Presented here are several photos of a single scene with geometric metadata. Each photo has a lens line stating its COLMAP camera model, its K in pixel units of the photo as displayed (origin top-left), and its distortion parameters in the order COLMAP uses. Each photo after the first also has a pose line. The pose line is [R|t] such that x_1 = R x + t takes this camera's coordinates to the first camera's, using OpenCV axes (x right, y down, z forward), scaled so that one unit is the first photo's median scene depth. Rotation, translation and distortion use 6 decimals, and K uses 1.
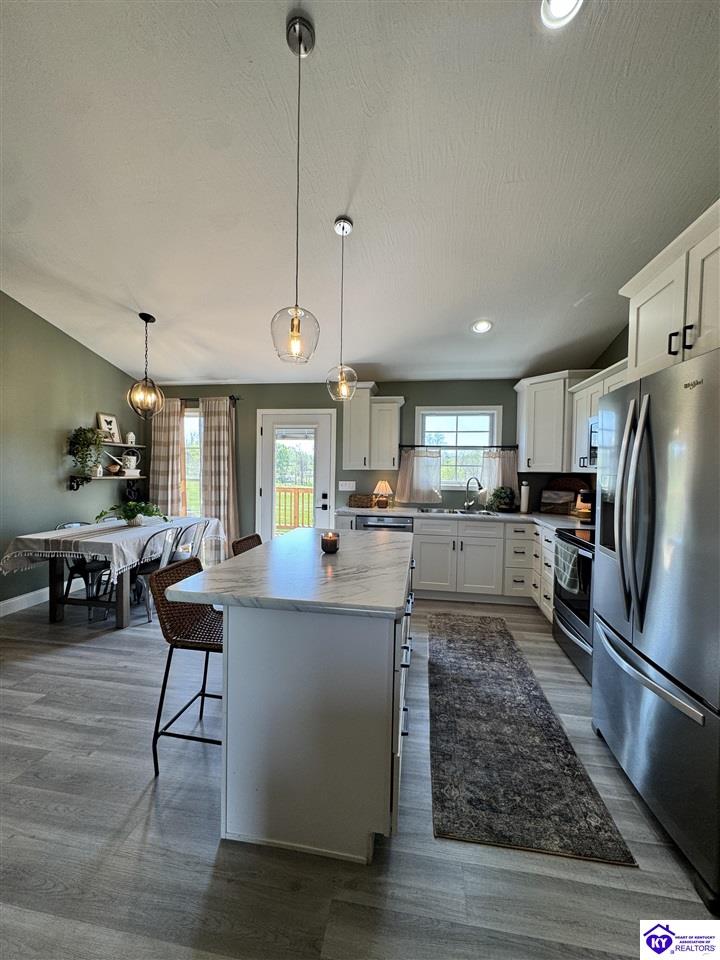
lens RADIAL K [[386.9, 0, 359.4], [0, 386.9, 473.1], [0, 0, 1]] dist [0.011602, -0.000048]
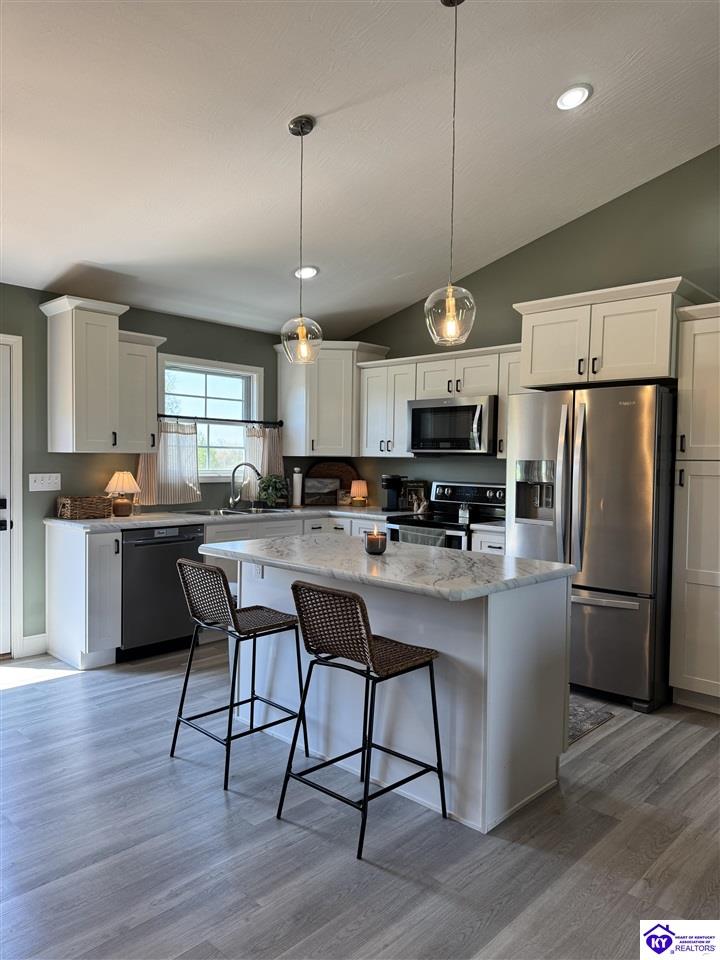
lens RADIAL K [[669.9, 0, 360.0], [0, 669.9, 480.0], [0, 0, 1]] dist [0.007332, 0.000764]
pose [[0.561001, -0.033980, 0.827117, -0.624313], [0.000946, 0.999183, 0.040408, -0.008641], [-0.827814, -0.021887, 0.560575, 0.109748]]
